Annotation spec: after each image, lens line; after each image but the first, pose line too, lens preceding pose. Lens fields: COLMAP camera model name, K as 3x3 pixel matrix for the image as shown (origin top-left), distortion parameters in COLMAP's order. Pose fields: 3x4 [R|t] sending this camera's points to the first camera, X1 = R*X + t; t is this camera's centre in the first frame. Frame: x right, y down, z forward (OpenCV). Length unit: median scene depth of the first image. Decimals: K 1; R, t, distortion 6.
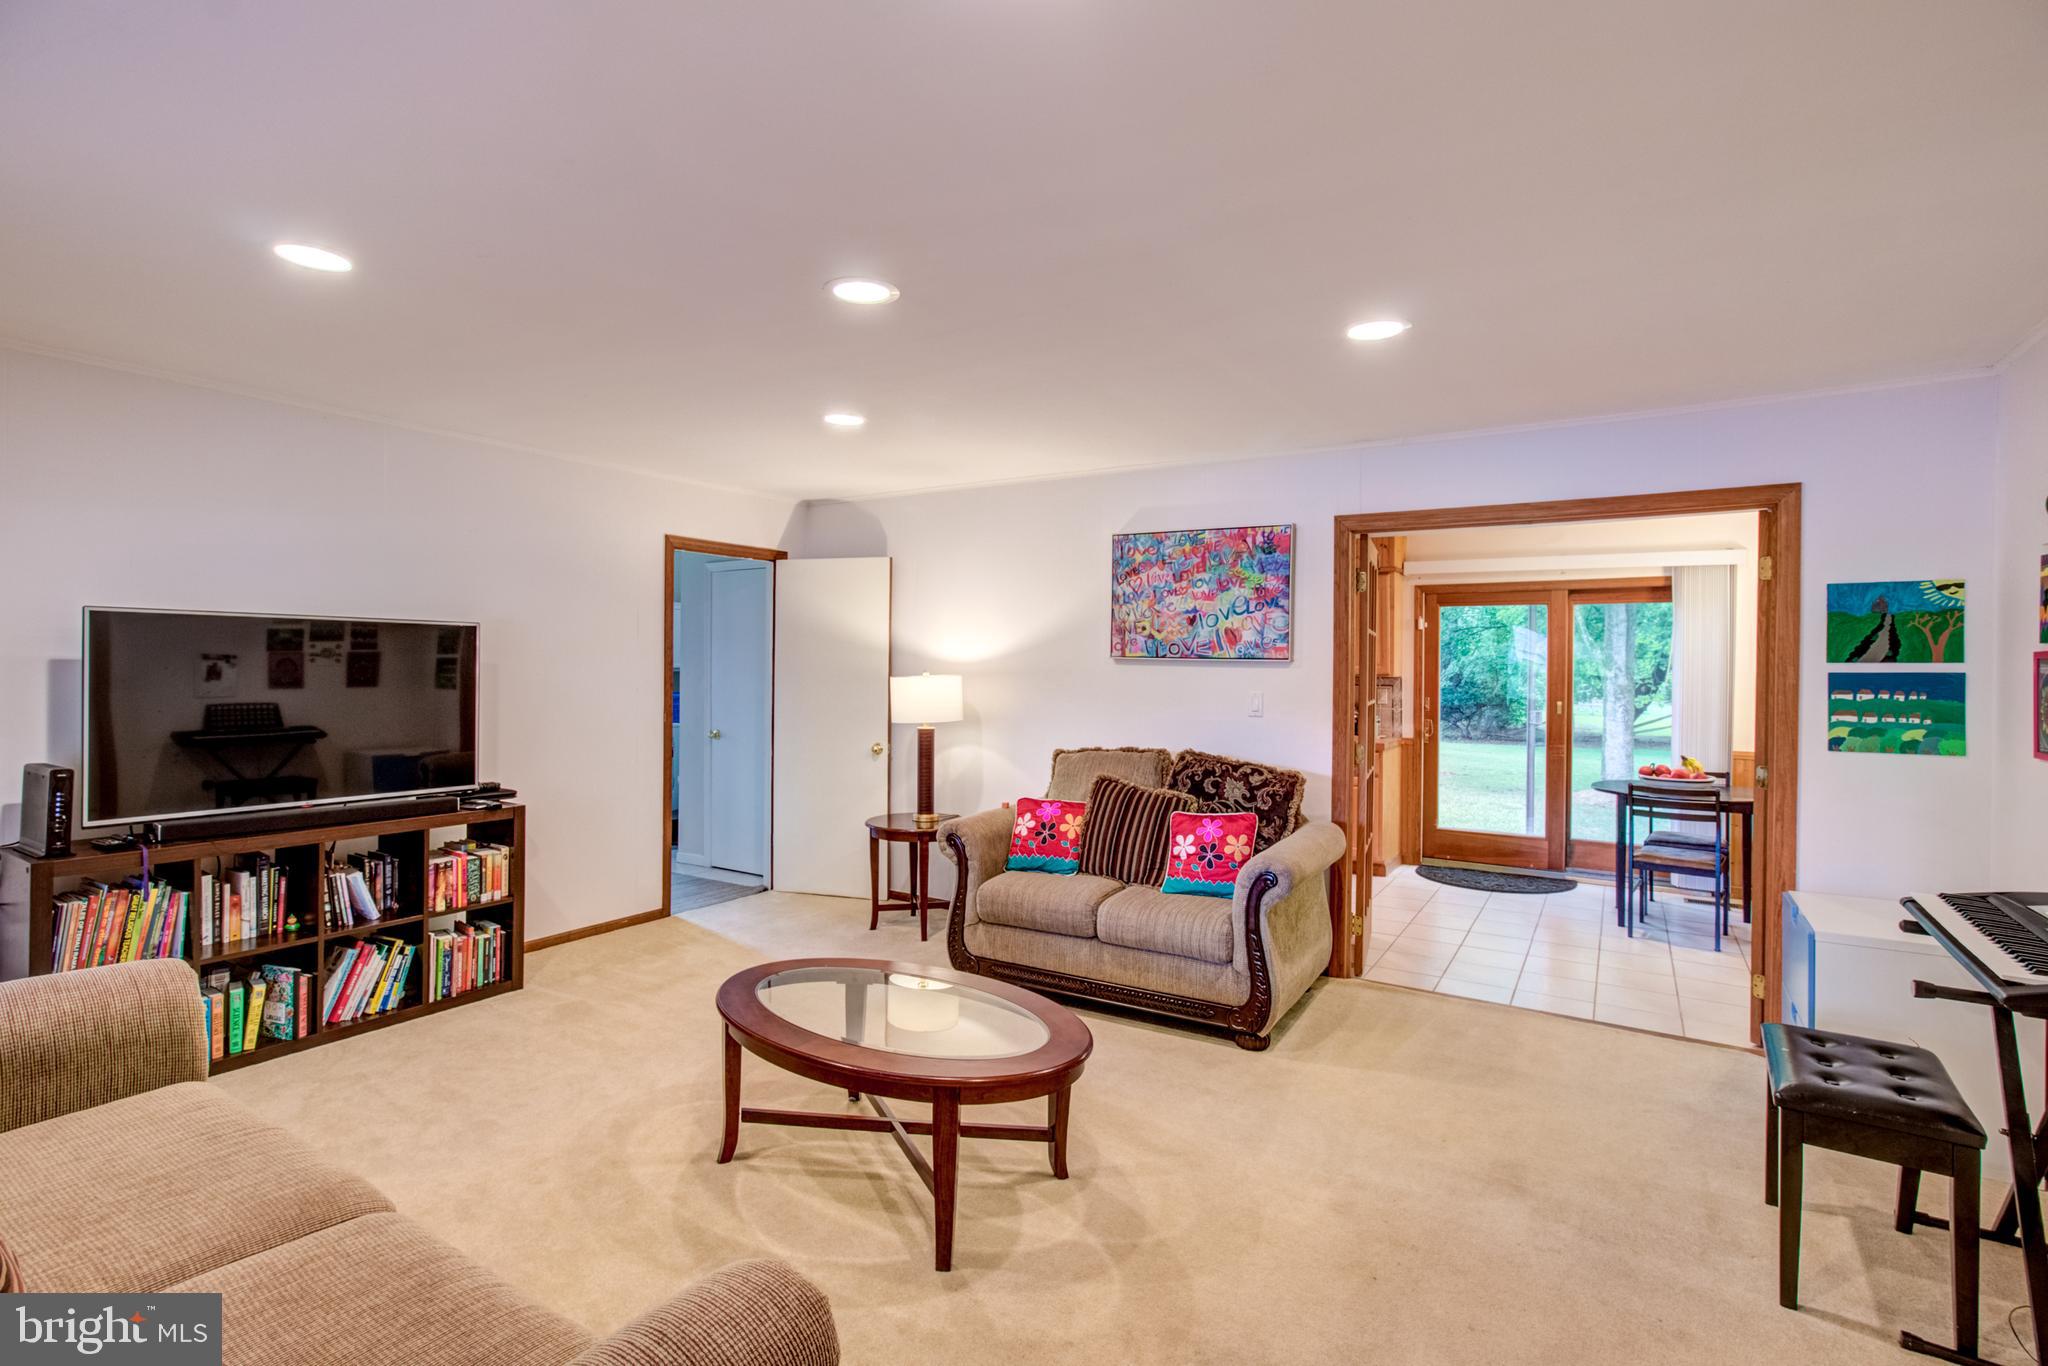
lens RADIAL K [[959.3, 0, 1031.9], [0, 959.3, 641.7], [0, 0, 1]] dist [-0.032304, 0.022126]
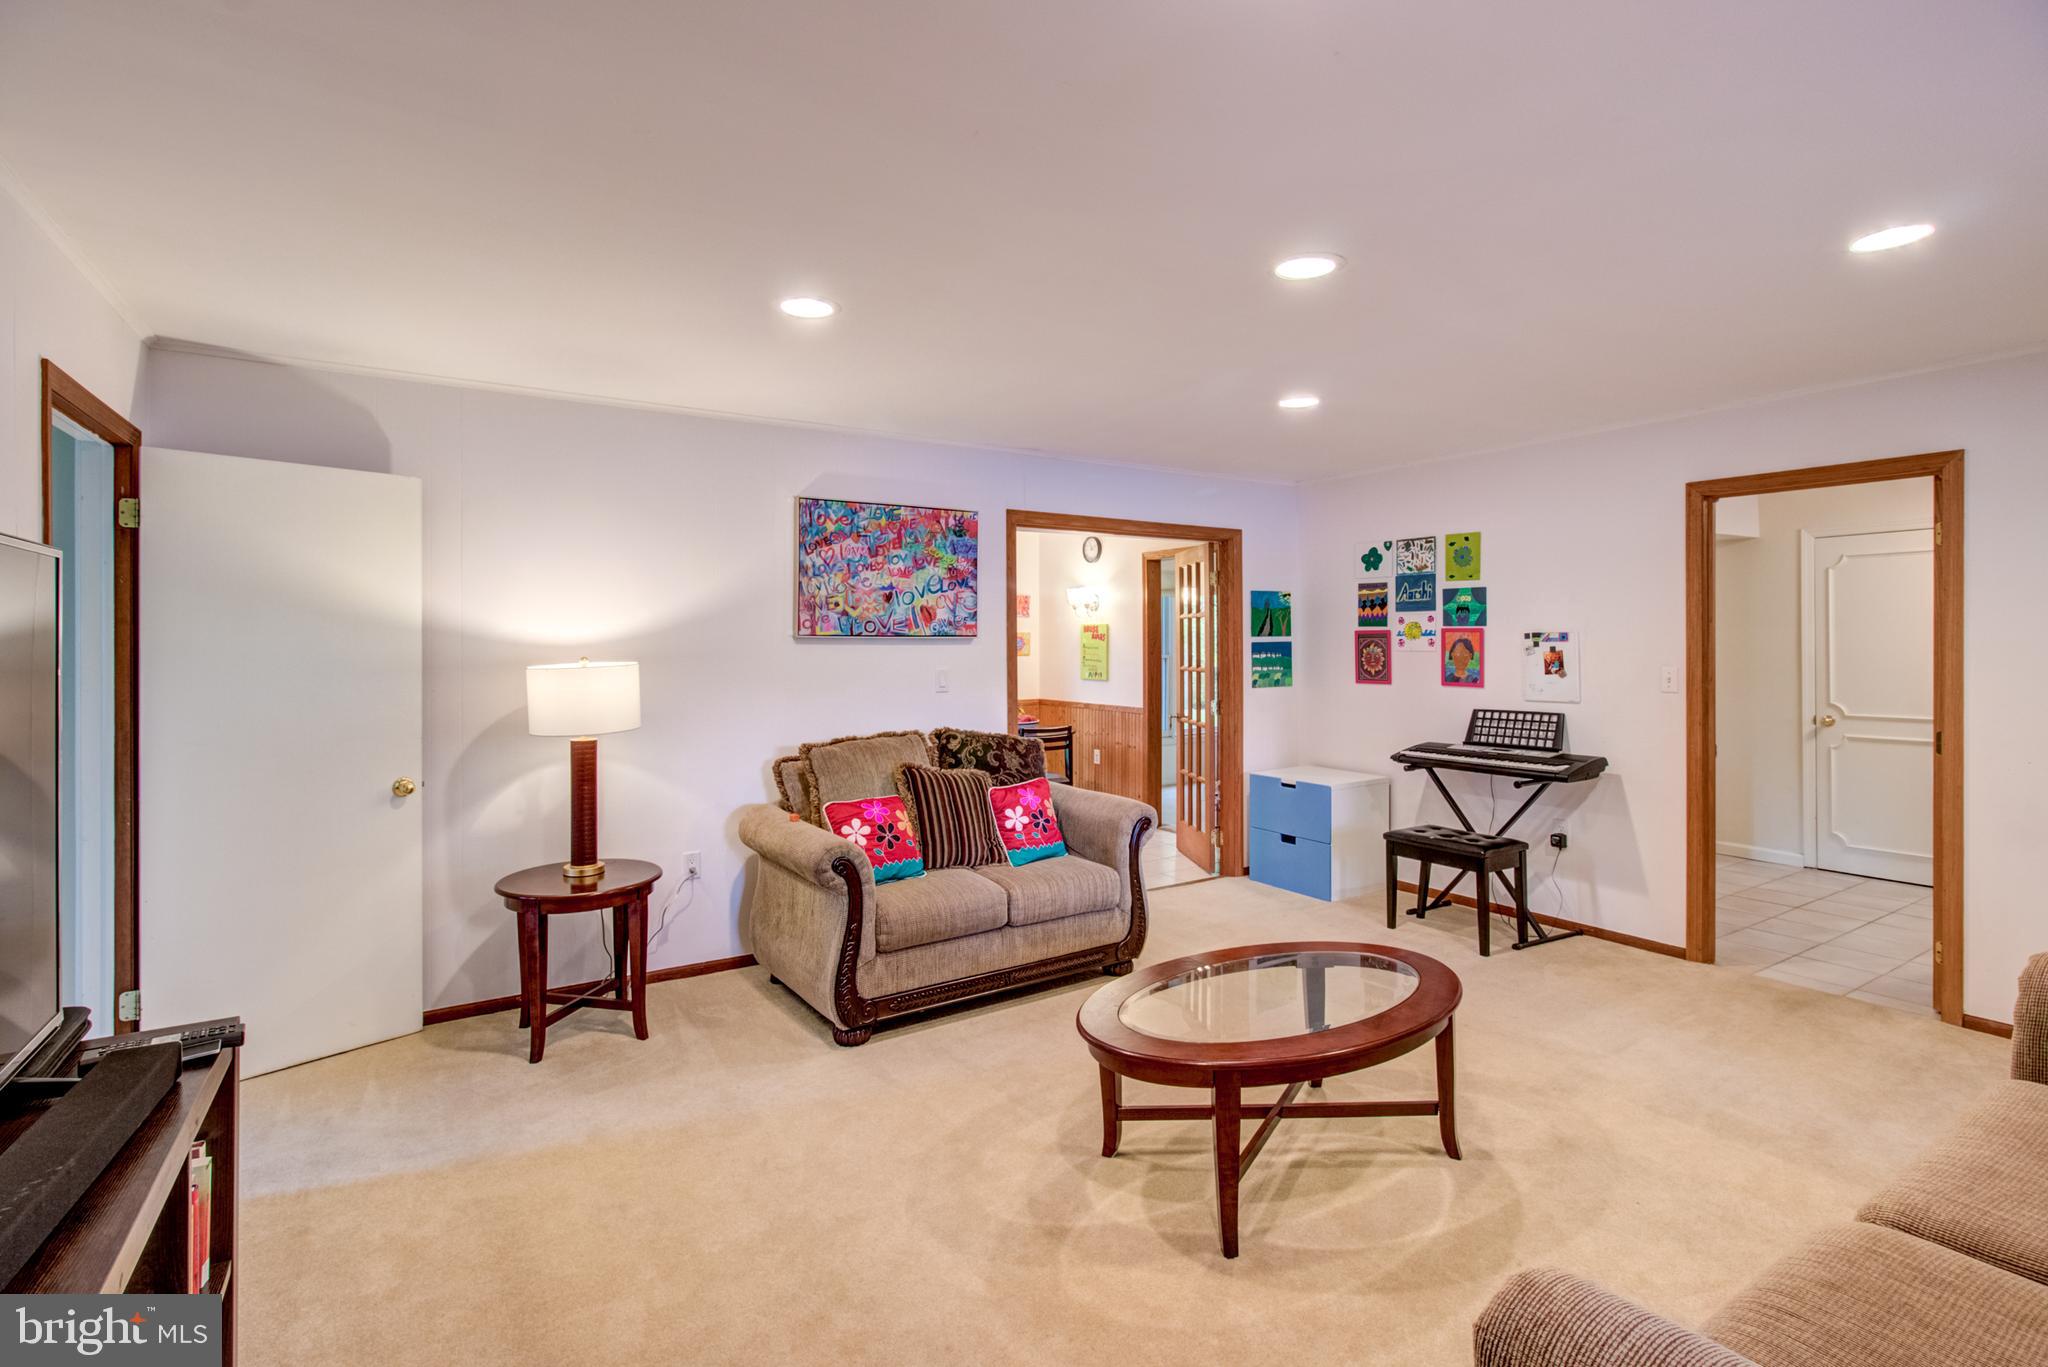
lens RADIAL K [[980.9, 0, 1027.2], [0, 980.9, 590.9], [0, 0, 1]] dist [0.001634, -0.000501]
pose [[0.459647, 0.033286, 0.887478, -0.667357], [-0.006693, 0.999399, -0.034018, 0.004285], [-0.888076, 0.009696, 0.459593, 0.429514]]
